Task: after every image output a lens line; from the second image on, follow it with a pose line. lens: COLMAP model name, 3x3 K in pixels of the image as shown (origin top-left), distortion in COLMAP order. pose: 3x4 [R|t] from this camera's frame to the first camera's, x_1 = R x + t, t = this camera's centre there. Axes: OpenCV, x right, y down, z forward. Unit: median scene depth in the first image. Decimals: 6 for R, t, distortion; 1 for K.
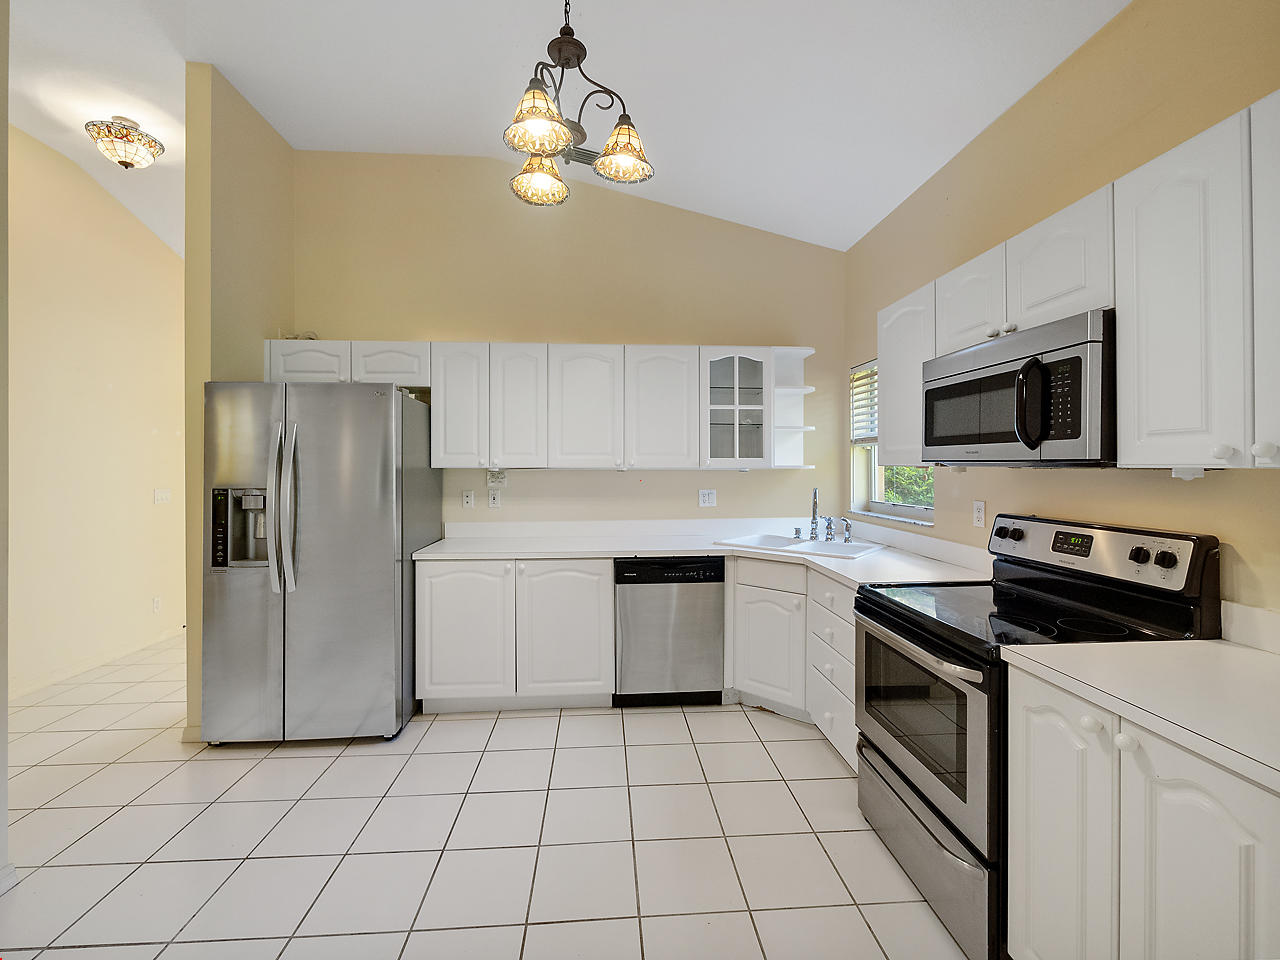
lens RADIAL K [[558.4, 0, 640.9], [0, 558.4, 465.3], [0, 0, 1]] dist [-0.001086, -0.000251]
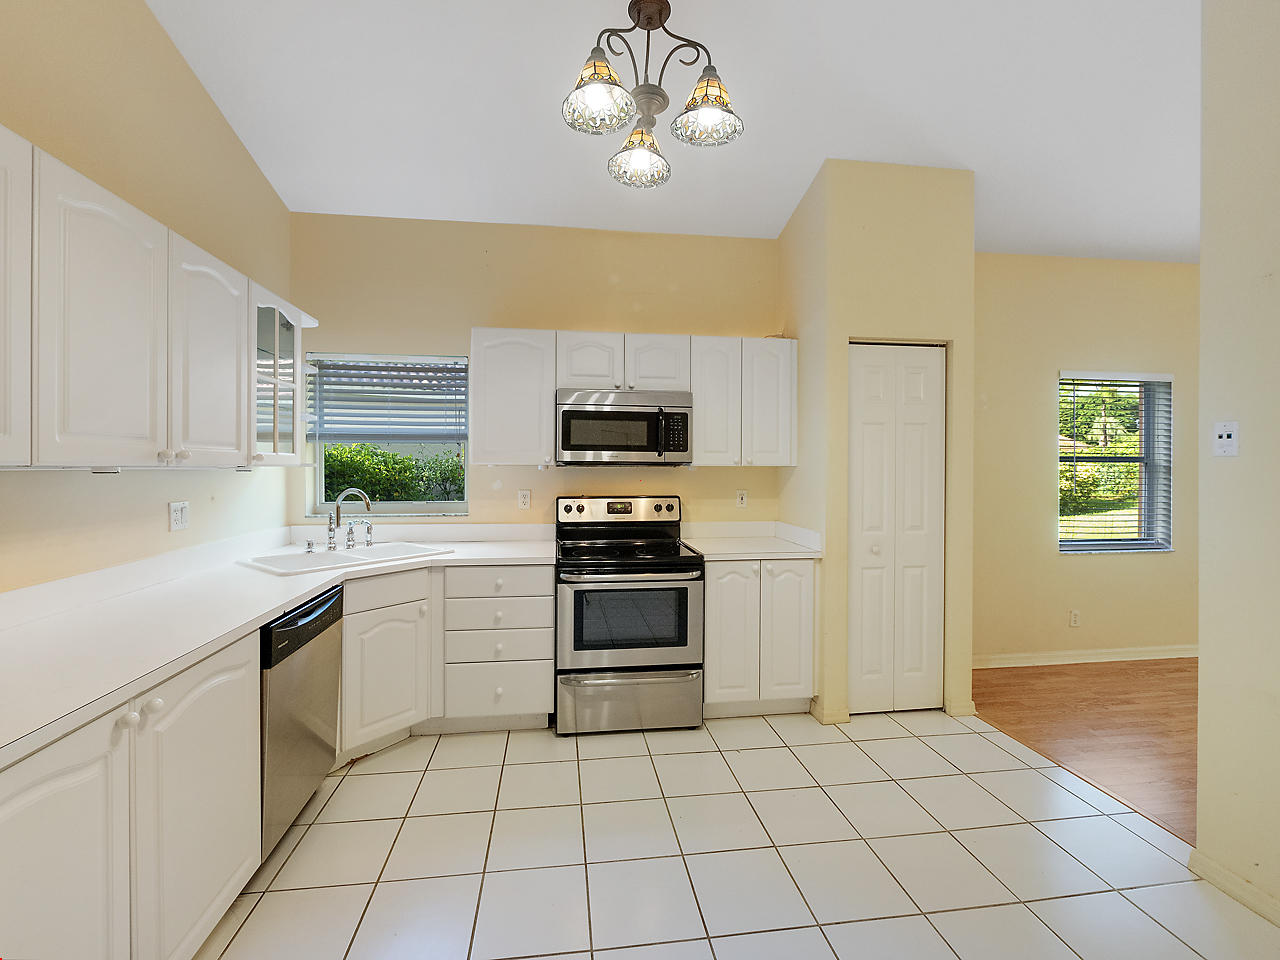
lens RADIAL K [[558.4, 0, 640.9], [0, 558.4, 465.3], [0, 0, 1]] dist [-0.001086, -0.000251]
pose [[-0.075953, 0.000774, 0.997111, -1.037416], [-0.004142, 0.999991, -0.001092, 0.003917], [-0.997103, -0.004213, -0.075949, 1.063446]]
